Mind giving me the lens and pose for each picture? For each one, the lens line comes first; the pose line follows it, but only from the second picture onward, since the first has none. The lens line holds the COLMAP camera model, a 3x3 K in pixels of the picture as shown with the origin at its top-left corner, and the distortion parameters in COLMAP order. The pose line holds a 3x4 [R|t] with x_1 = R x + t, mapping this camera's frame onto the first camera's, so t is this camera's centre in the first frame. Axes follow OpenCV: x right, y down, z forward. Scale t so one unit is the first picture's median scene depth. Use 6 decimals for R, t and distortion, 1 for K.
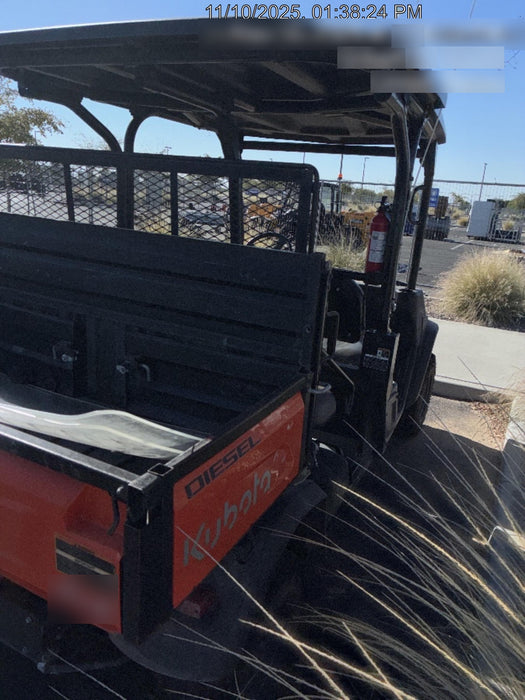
lens RADIAL K [[507.8, 0, 262.5], [0, 507.8, 350.0], [0, 0, 1]] dist [0.040575, -0.001240]
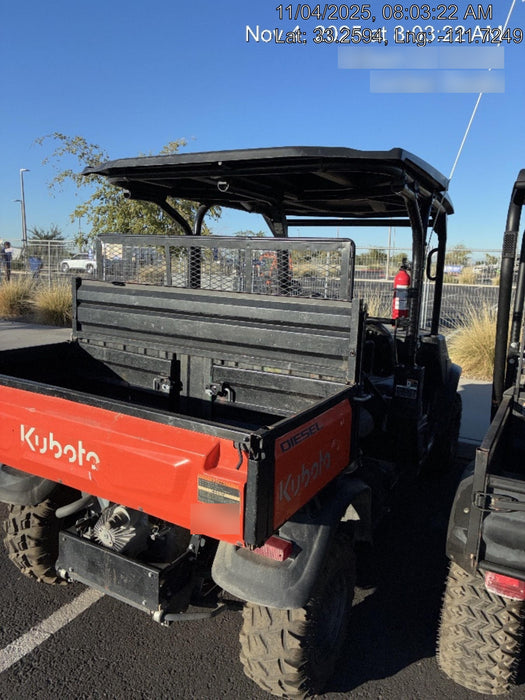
lens RADIAL K [[542.4, 0, 251.3], [0, 542.4, 348.5], [0, 0, 1]] dist [-0.009058, -0.004016]
pose [[0.997510, -0.033819, -0.061893, -0.054559], [0.024708, 0.989494, -0.142449, 0.091150], [0.066060, 0.140565, 0.987865, -0.282002]]
